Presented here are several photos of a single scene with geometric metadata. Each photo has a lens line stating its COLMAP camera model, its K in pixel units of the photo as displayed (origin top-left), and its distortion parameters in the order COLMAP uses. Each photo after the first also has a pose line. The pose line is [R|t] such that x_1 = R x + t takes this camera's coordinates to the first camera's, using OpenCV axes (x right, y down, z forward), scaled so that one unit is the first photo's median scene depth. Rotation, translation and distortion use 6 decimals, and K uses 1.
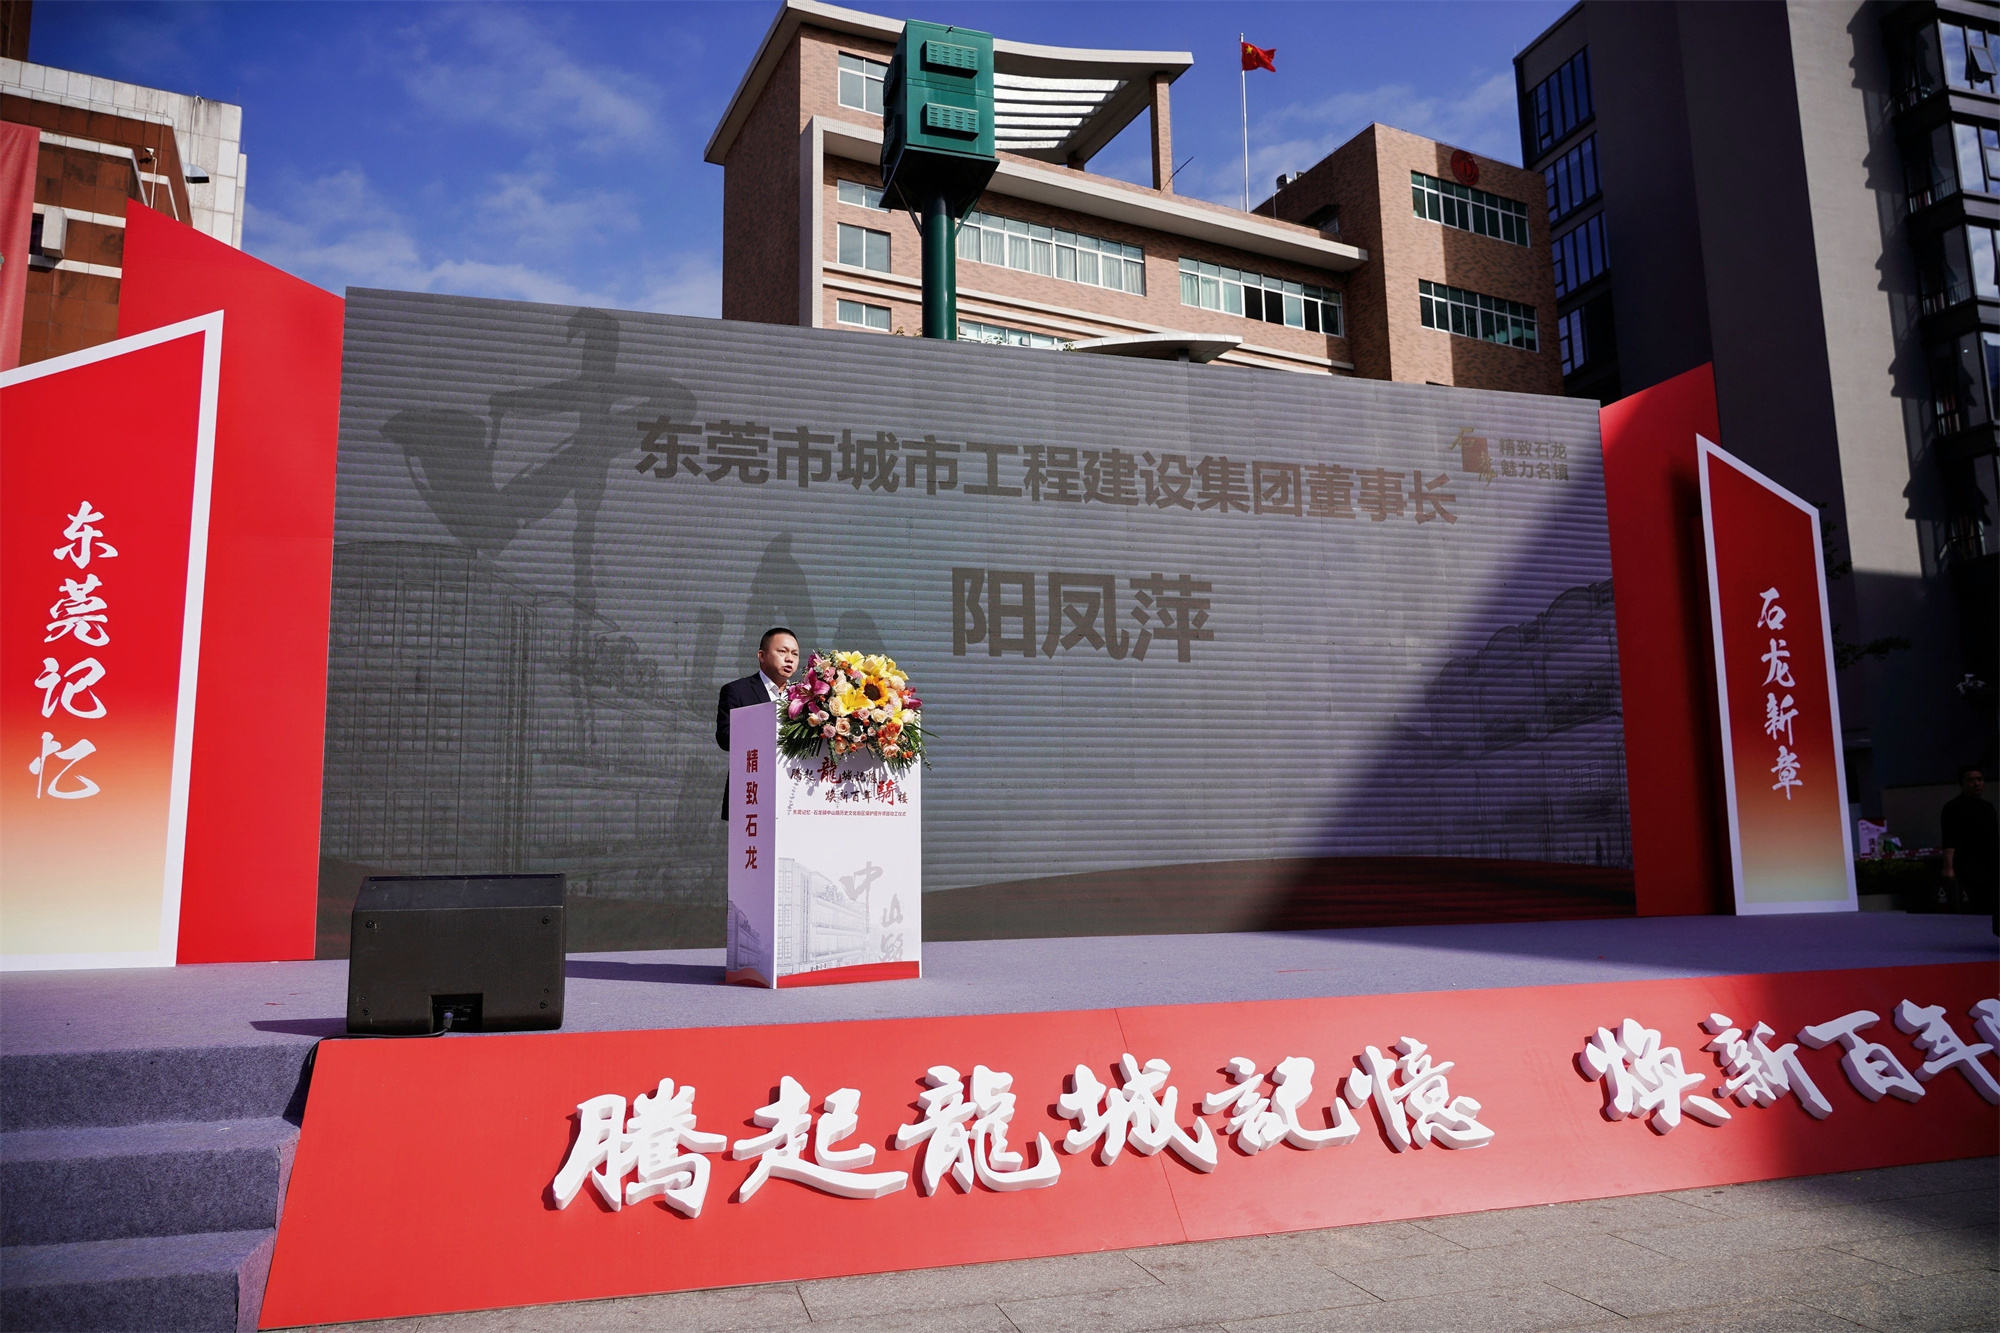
lens RADIAL K [[1329.5, 0, 1000.0], [0, 1329.5, 666.5], [0, 0, 1]] dist [-0.013934, 0.002655]
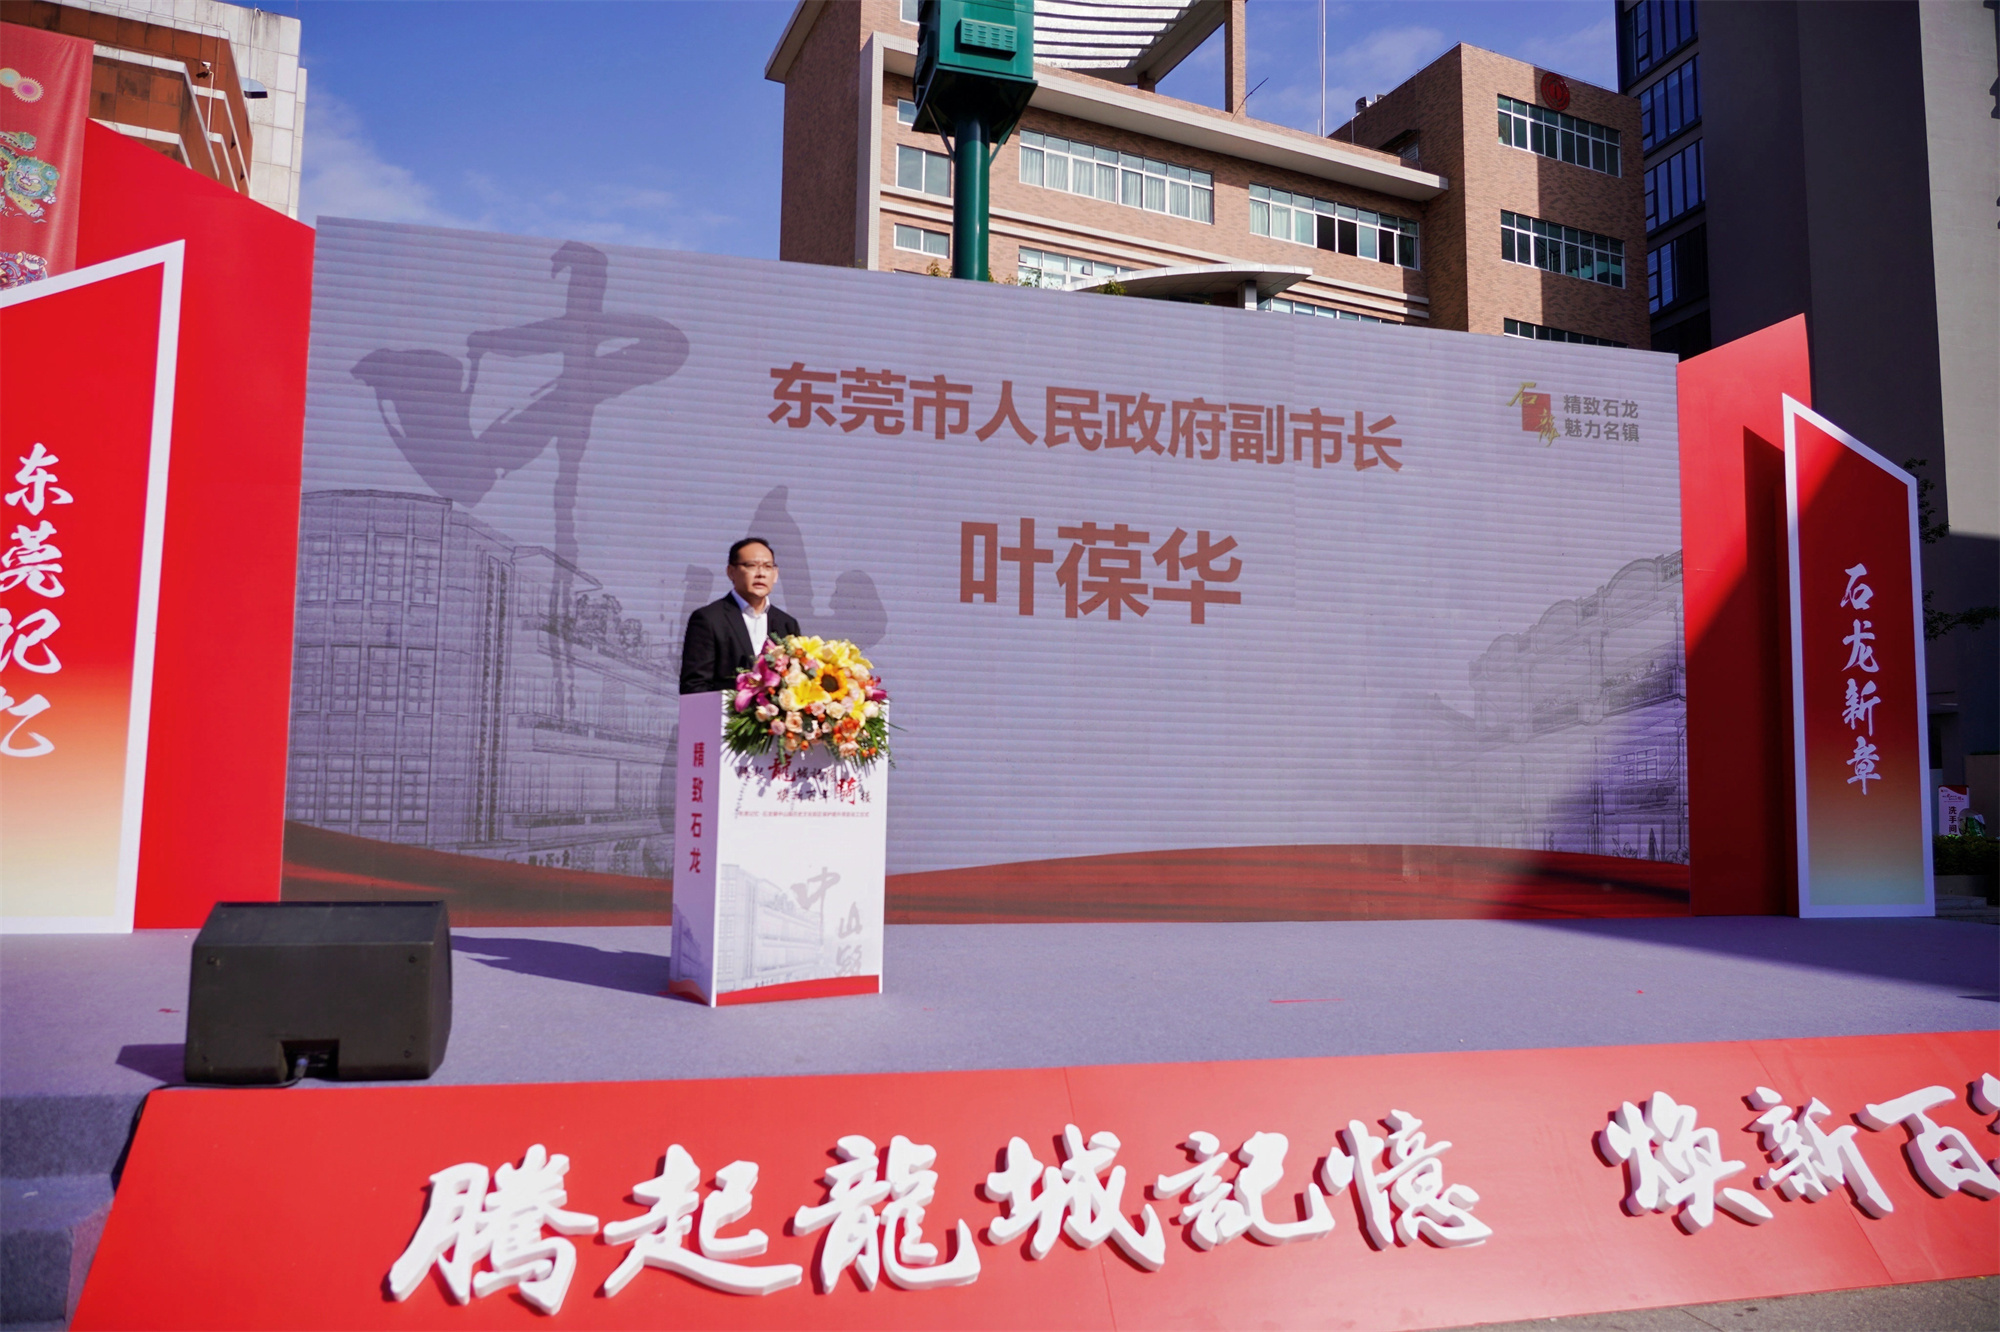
lens RADIAL K [[1329.5, 0, 1000.0], [0, 1329.5, 666.0], [0, 0, 1]] dist [-0.013934, 0.002655]
pose [[0.998620, 0.026572, -0.045304, 0.042358], [-0.024178, 0.998323, 0.052596, -0.030062], [0.046625, -0.051428, 0.997588, 0.072293]]
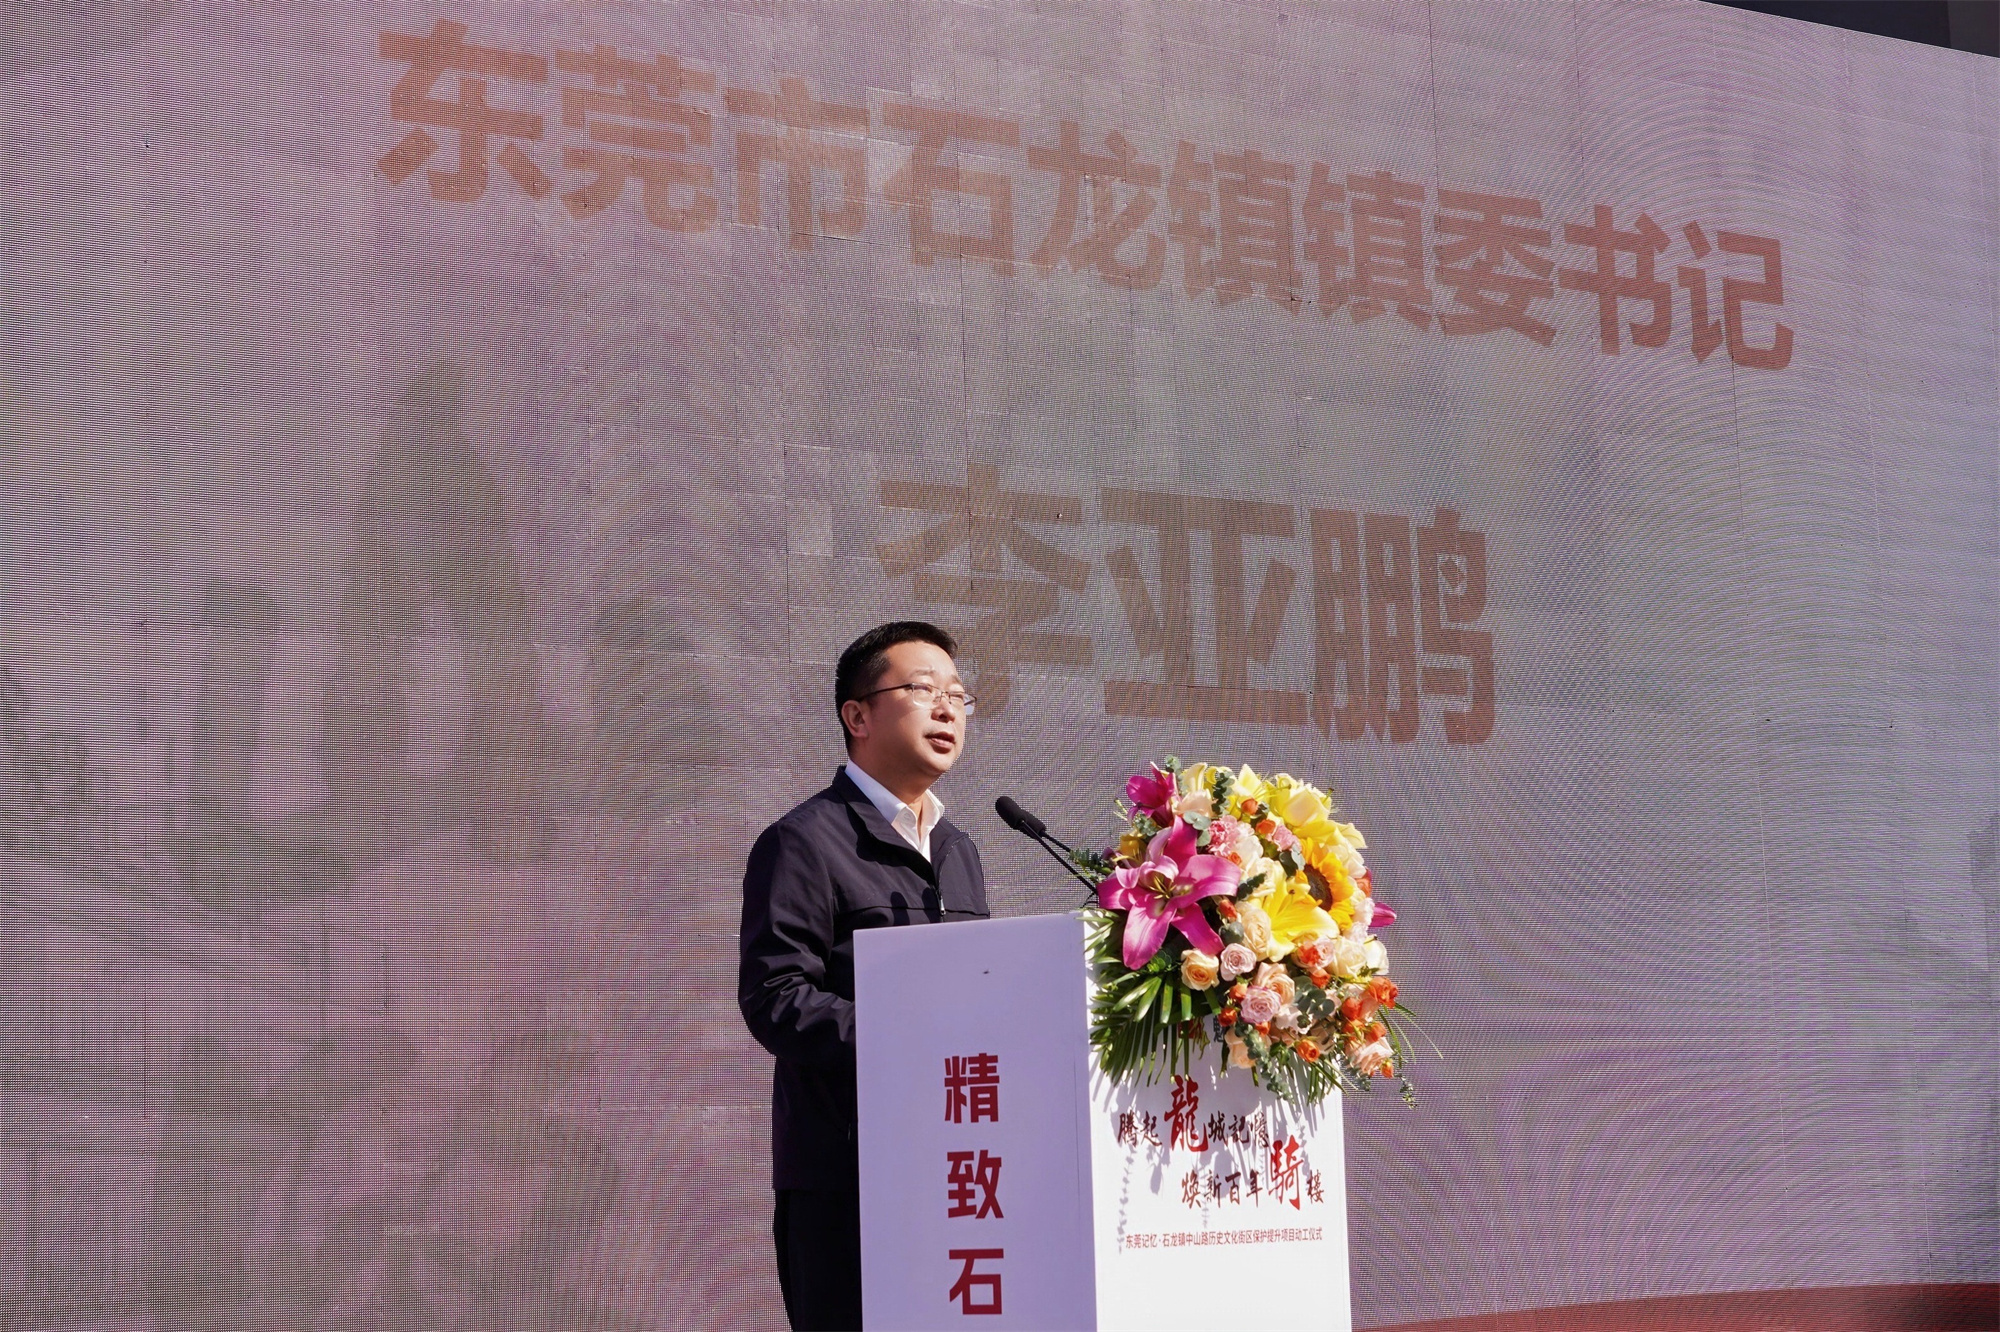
lens RADIAL K [[3686.3, 0, 1000.0], [0, 3686.3, 666.0], [0, 0, 1]] dist [0.054030, -0.091061]
pose [[0.959574, 0.025086, 0.280336, -0.312452], [-0.022416, 0.999668, -0.012724, -0.016967], [-0.280562, 0.005926, 0.959818, 0.071002]]
